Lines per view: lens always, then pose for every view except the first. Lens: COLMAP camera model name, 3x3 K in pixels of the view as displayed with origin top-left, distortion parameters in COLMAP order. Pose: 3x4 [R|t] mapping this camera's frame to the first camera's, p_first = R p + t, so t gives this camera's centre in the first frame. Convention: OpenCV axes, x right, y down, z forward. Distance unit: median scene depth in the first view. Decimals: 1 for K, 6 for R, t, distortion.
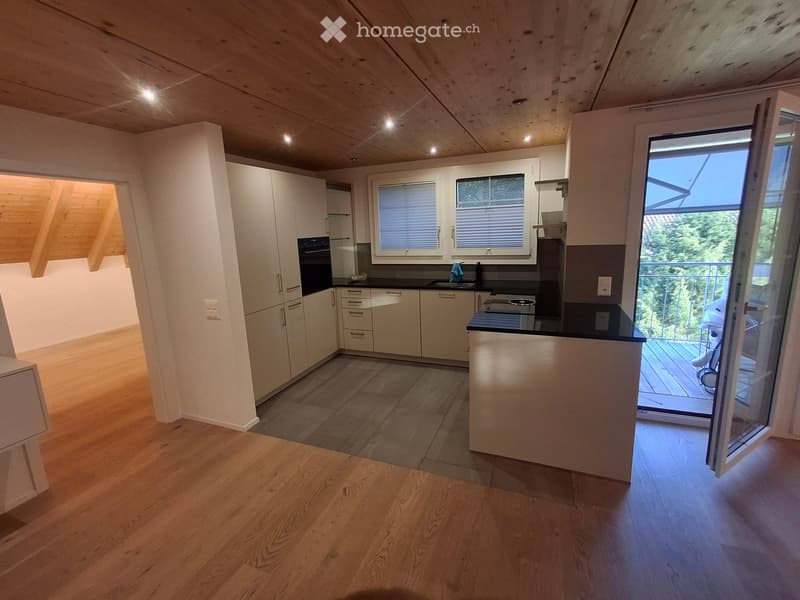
lens RADIAL K [[362.8, 0, 396.5], [0, 362.8, 298.6], [0, 0, 1]] dist [0.001272, 0.000943]
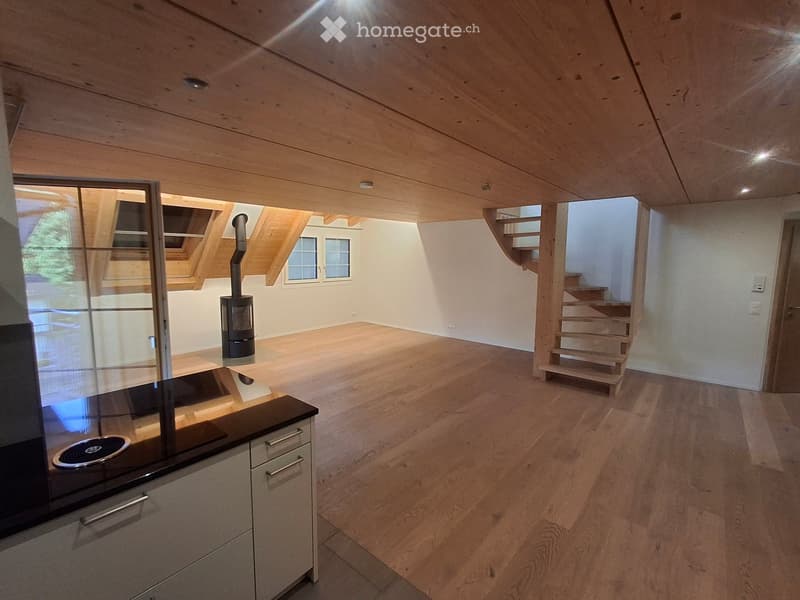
lens RADIAL K [[362.8, 0, 396.5], [0, 362.8, 298.6], [0, 0, 1]] dist [0.001272, 0.000943]
pose [[-0.949081, -0.000293, 0.315032, -0.107963], [0.094134, 0.954049, 0.284480, -0.189022], [-0.300640, 0.299650, -0.905442, 0.899642]]
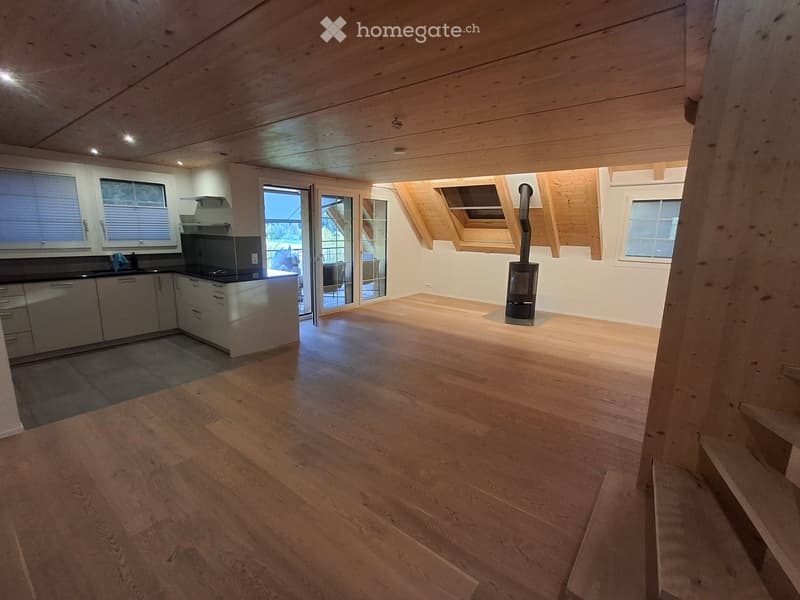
lens RADIAL K [[362.8, 0, 396.5], [0, 362.8, 298.6], [0, 0, 1]] dist [0.001272, 0.000943]
pose [[0.274581, -0.137539, 0.951677, -0.706009], [0.157379, 0.982799, 0.096629, 0.069342], [-0.948597, 0.123242, 0.291504, -0.140199]]
